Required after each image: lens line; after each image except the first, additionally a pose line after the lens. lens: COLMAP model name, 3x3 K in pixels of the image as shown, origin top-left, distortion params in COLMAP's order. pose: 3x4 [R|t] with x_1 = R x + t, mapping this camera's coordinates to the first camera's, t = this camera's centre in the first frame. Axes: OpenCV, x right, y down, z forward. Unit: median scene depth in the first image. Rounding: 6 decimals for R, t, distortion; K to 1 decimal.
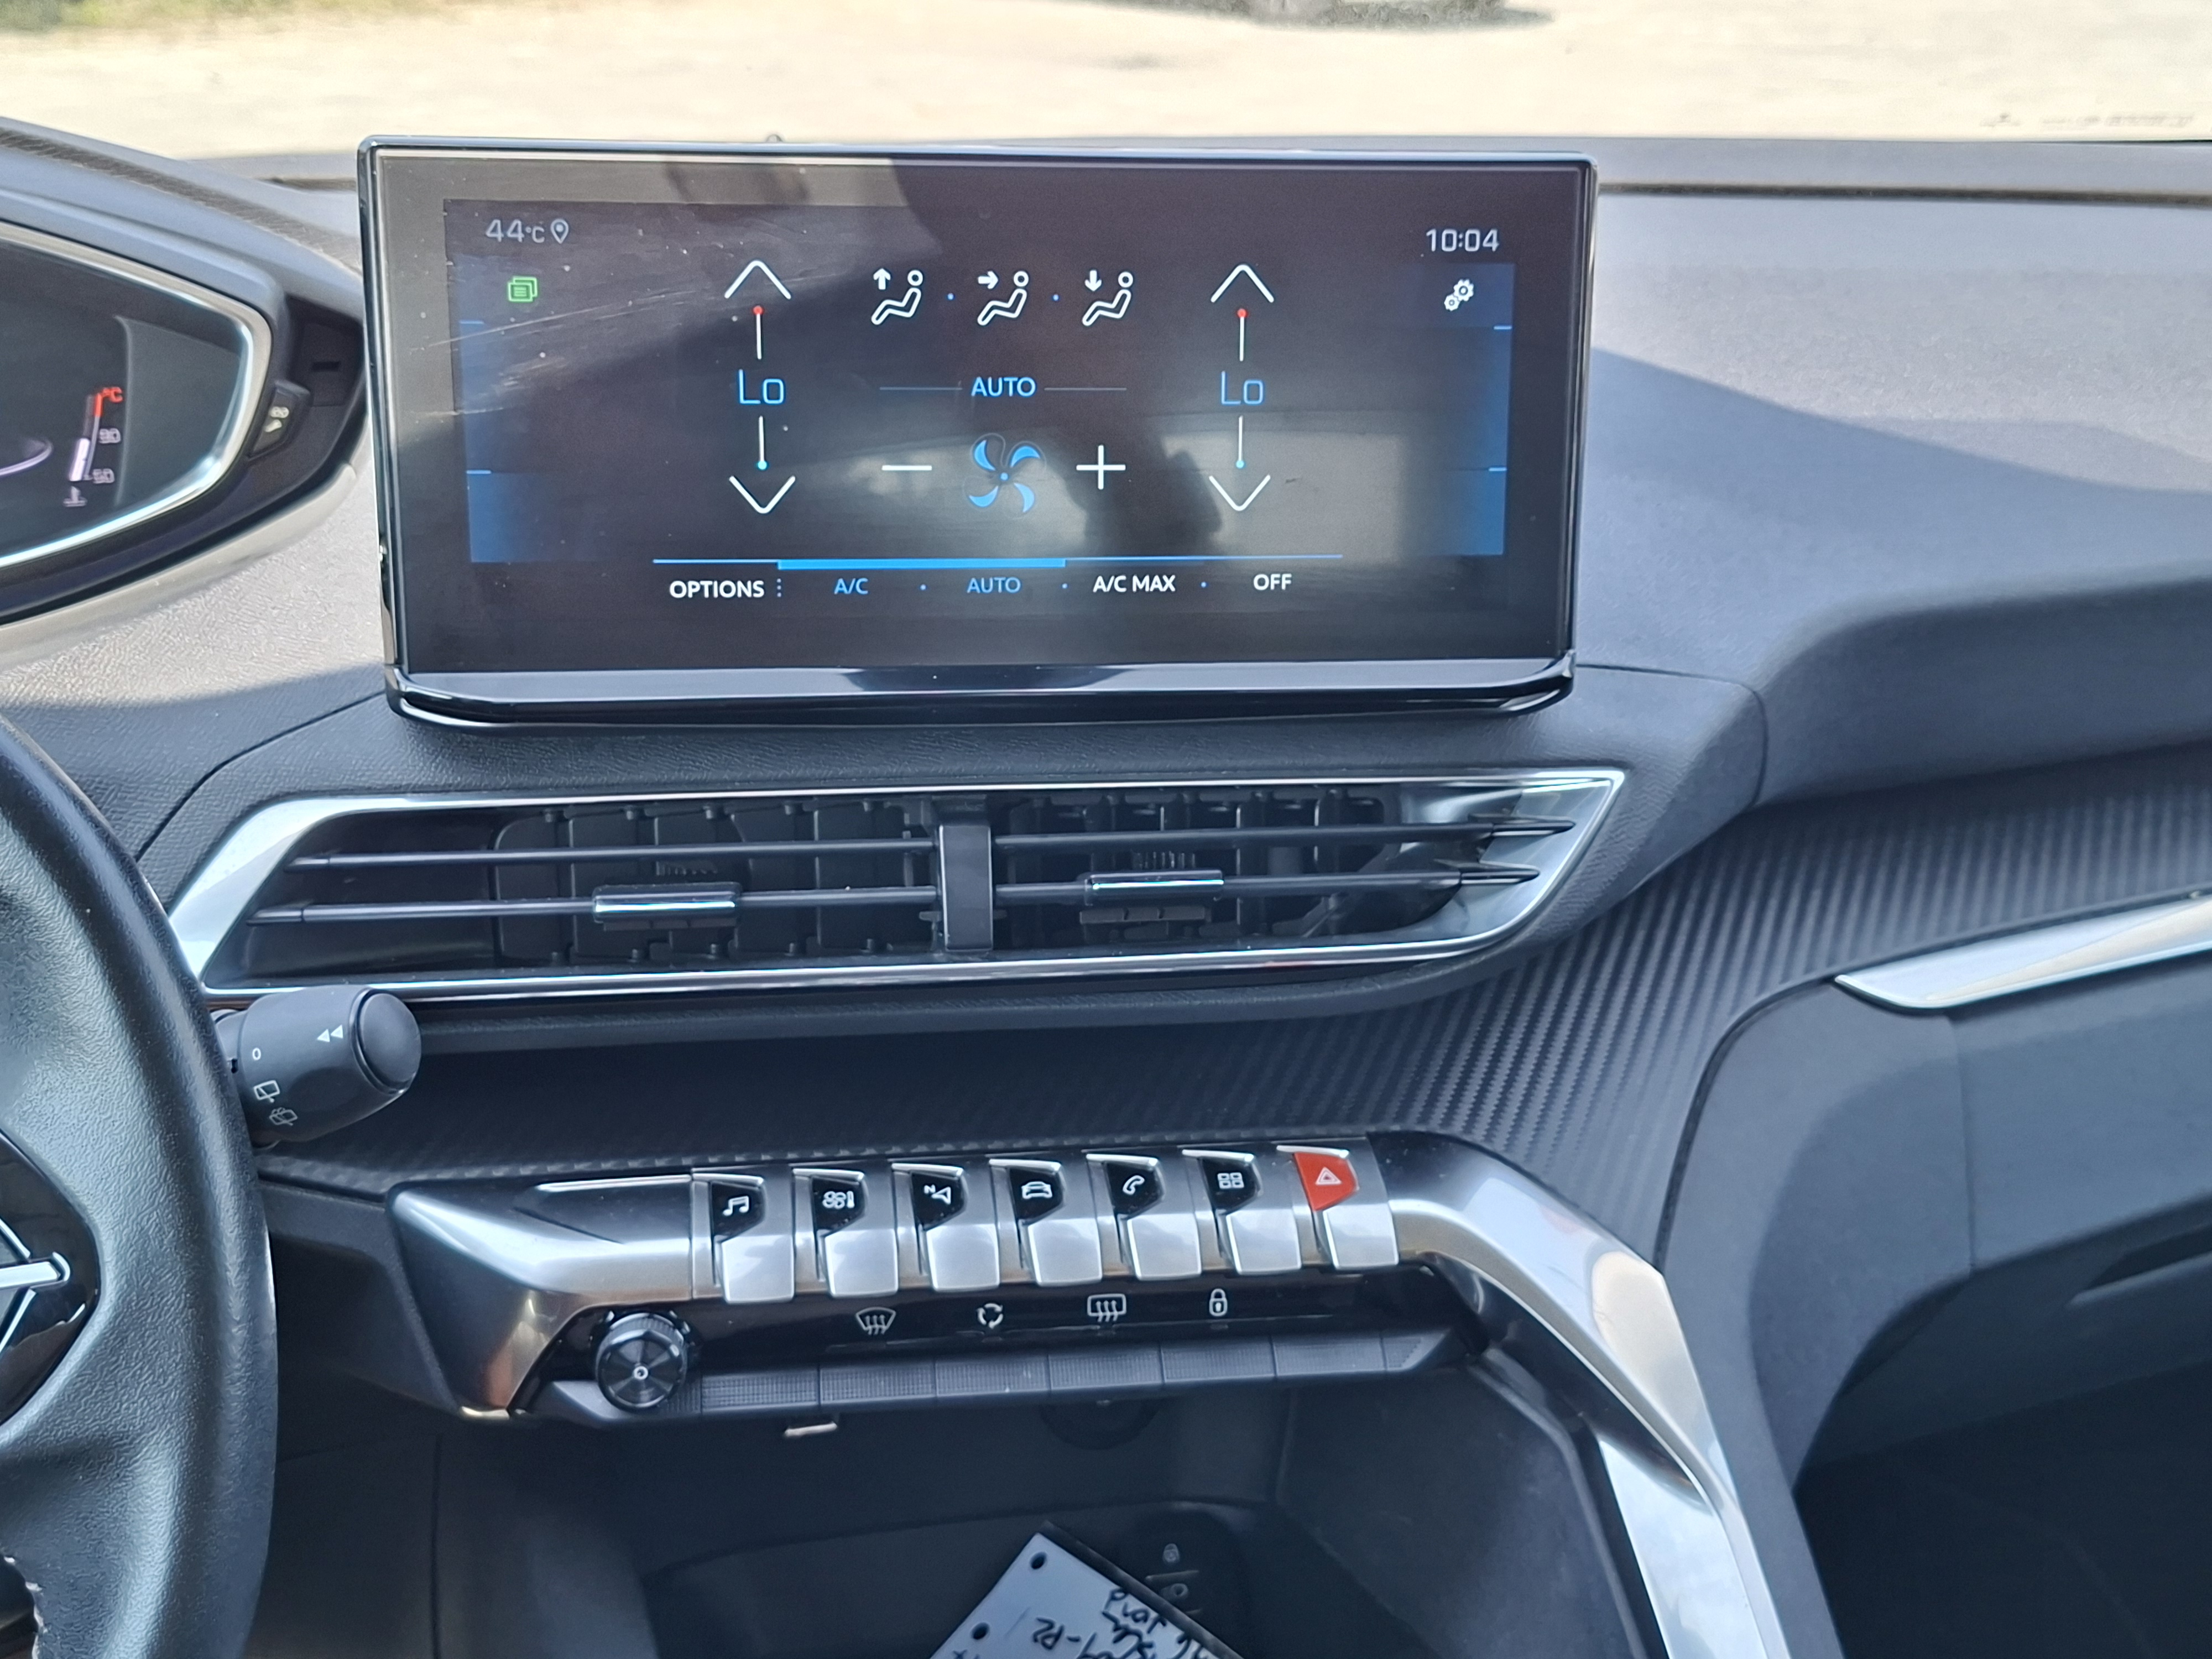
lens RADIAL K [[2699.8, 0, 1106.0], [0, 2699.8, 829.5], [0, 0, 1]] dist [0.150042, -0.442929]
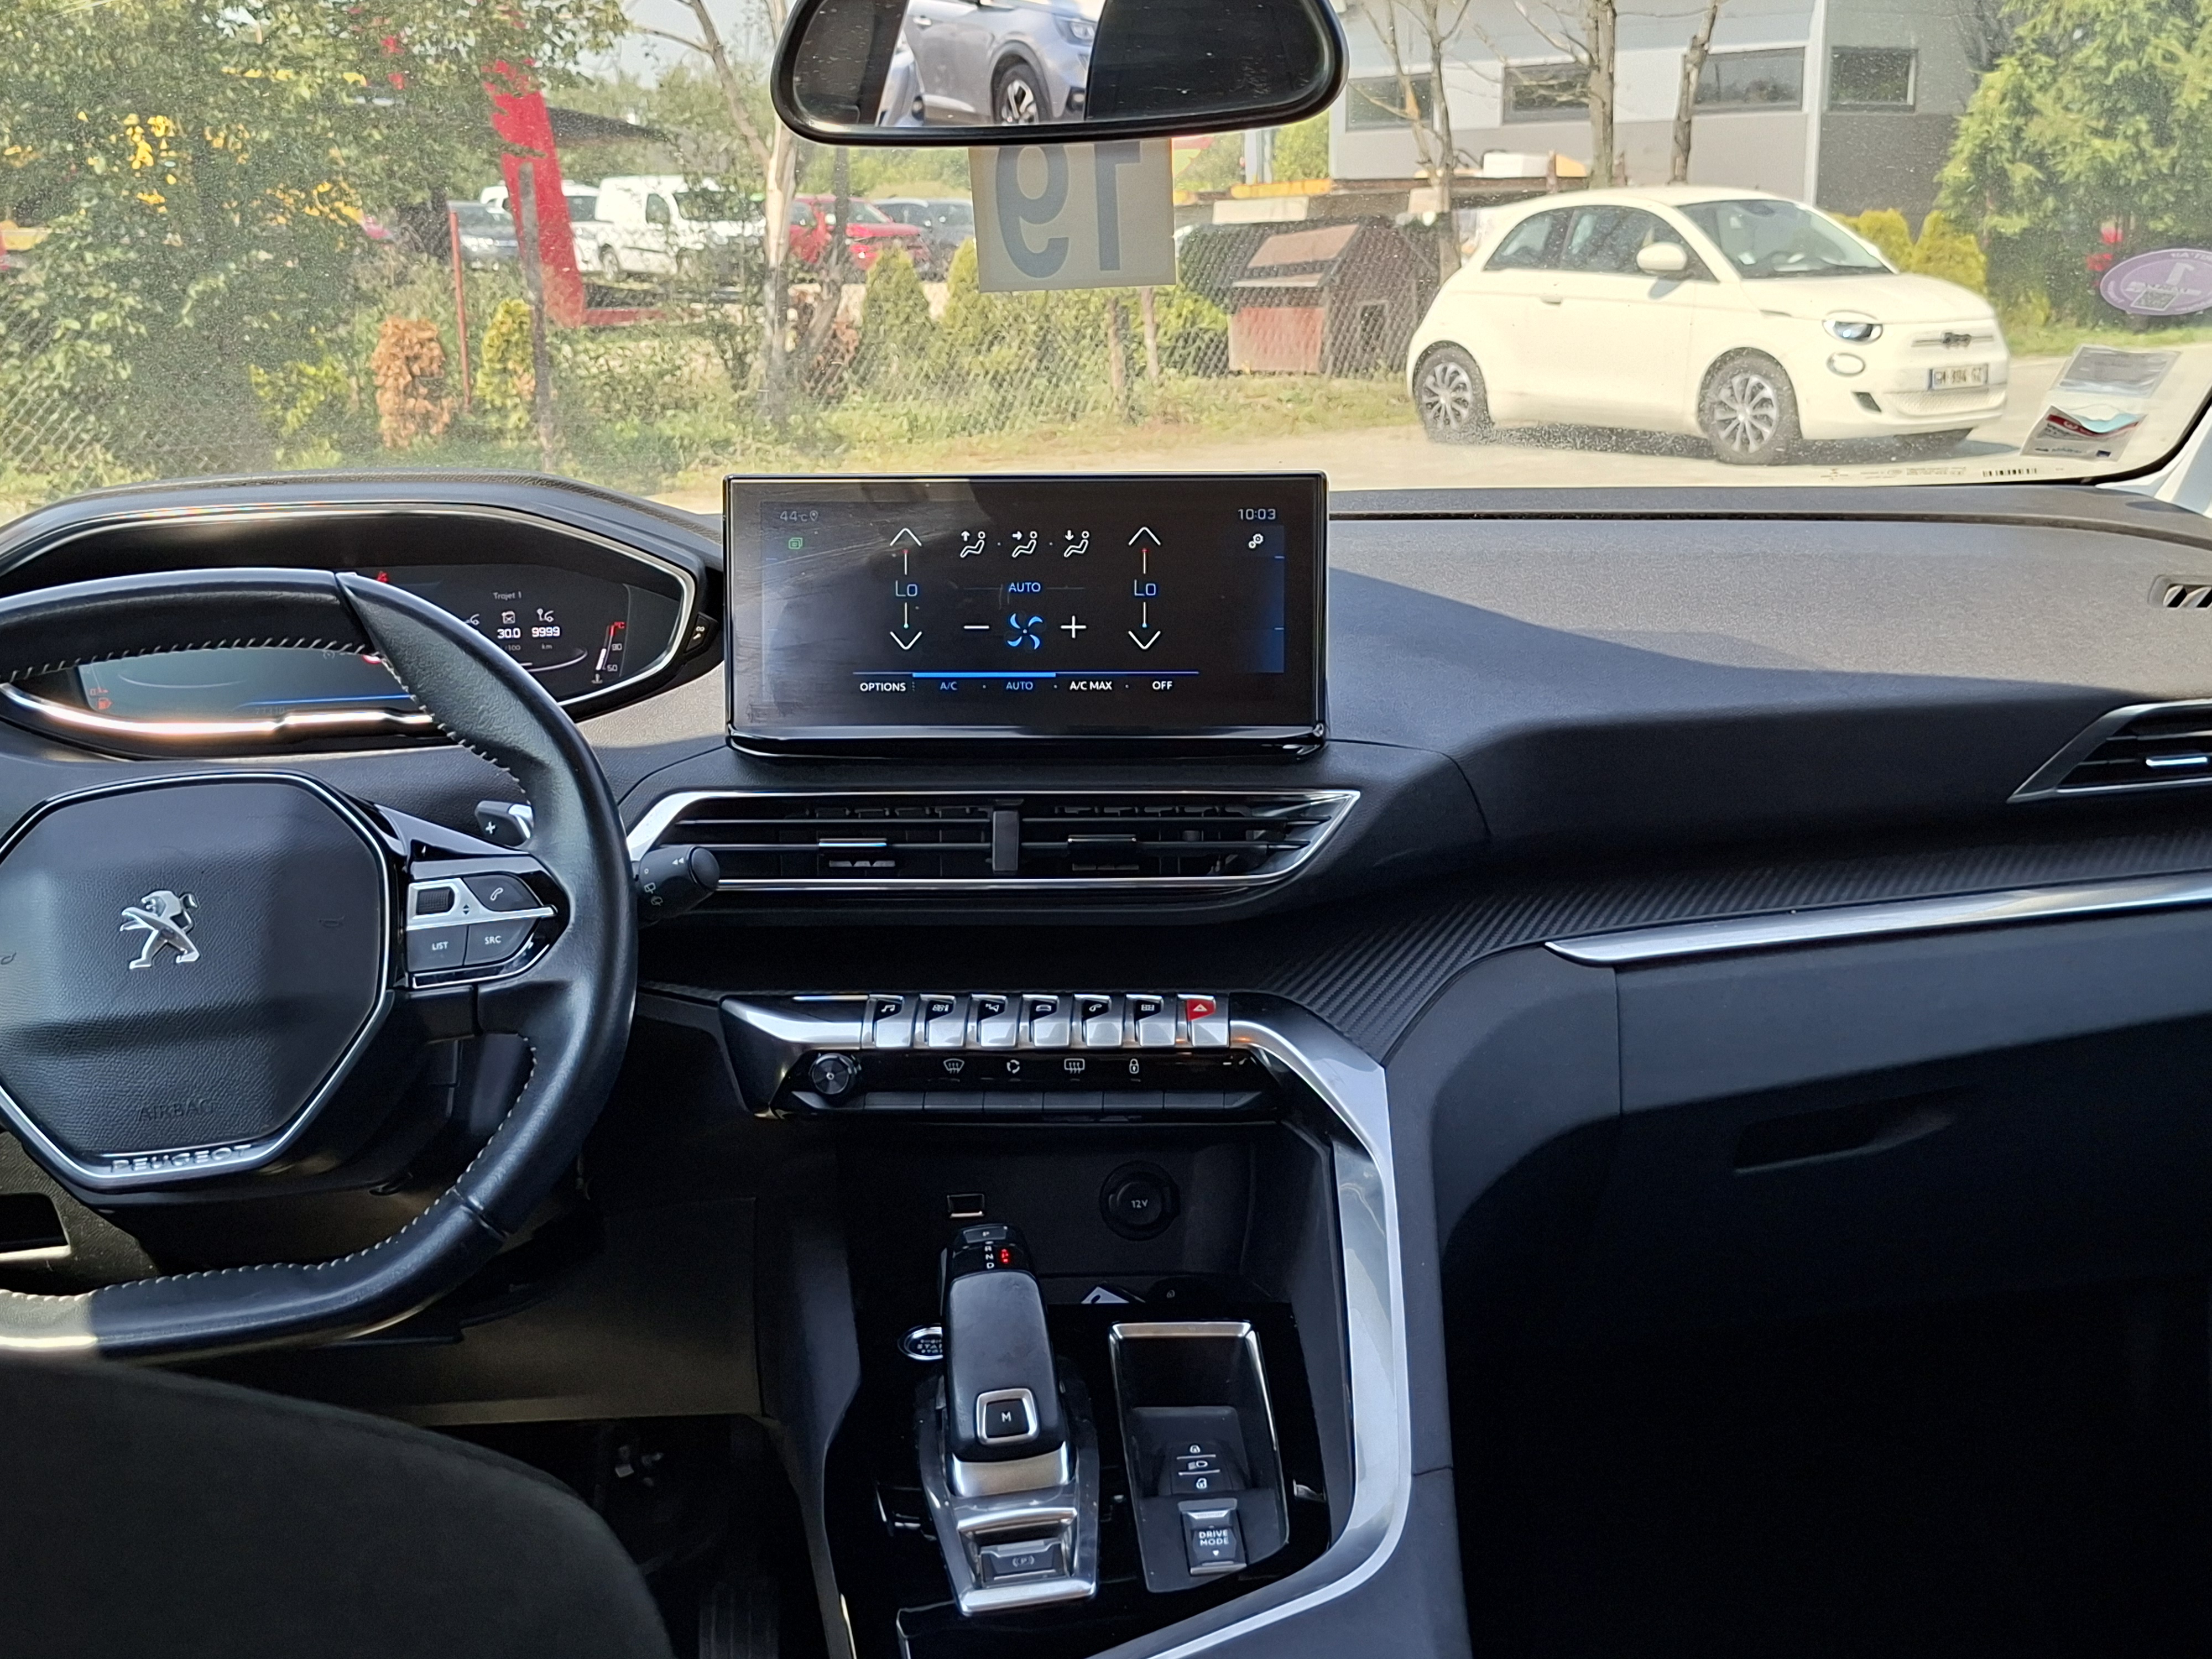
lens RADIAL K [[2688.5, 0, 1073.1], [0, 2688.5, 824.1], [0, 0, 1]] dist [0.035443, -0.045597]
pose [[0.979138, 0.002294, -0.203184, 0.387609], [-0.034478, 0.987312, -0.155002, 0.306071], [0.200250, 0.158774, 0.966794, -0.860505]]
